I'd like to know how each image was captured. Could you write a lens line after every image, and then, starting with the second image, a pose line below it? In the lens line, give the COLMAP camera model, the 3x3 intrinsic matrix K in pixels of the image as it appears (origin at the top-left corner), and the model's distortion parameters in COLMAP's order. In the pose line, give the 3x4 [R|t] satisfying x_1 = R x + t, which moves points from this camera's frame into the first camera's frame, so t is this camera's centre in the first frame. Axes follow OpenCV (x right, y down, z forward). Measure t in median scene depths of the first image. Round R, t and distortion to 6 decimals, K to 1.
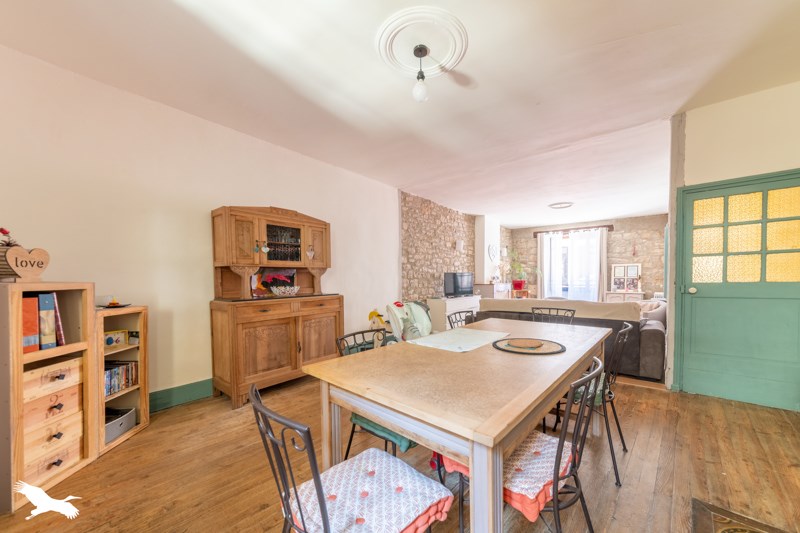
lens RADIAL K [[311.5, 0, 400.3], [0, 311.5, 273.9], [0, 0, 1]] dist [0.000086, 0.000005]
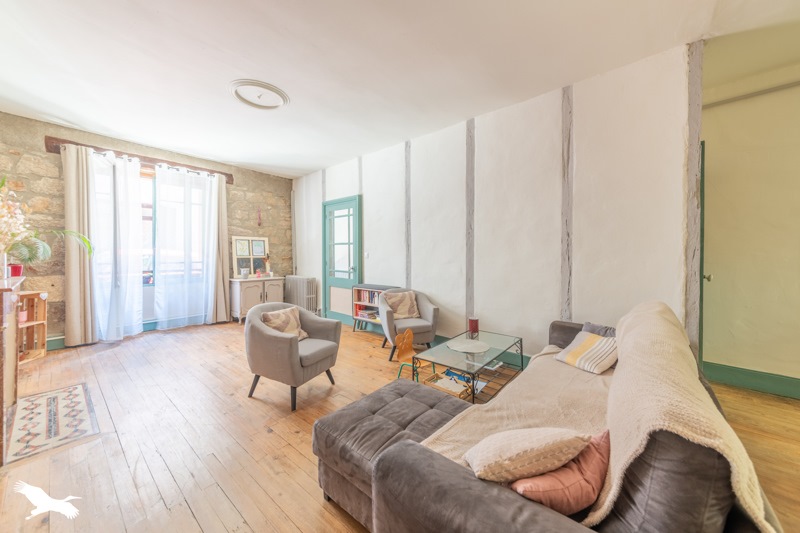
lens RADIAL K [[291.5, 0, 400.0], [0, 291.5, 260.6], [0, 0, 1]] dist [0.000621, 0.000081]
pose [[-0.038459, -0.008988, 0.999220, 0.066550], [-0.004856, 0.999949, 0.008808, 0.012784], [-0.999248, -0.004514, -0.038501, 0.677191]]
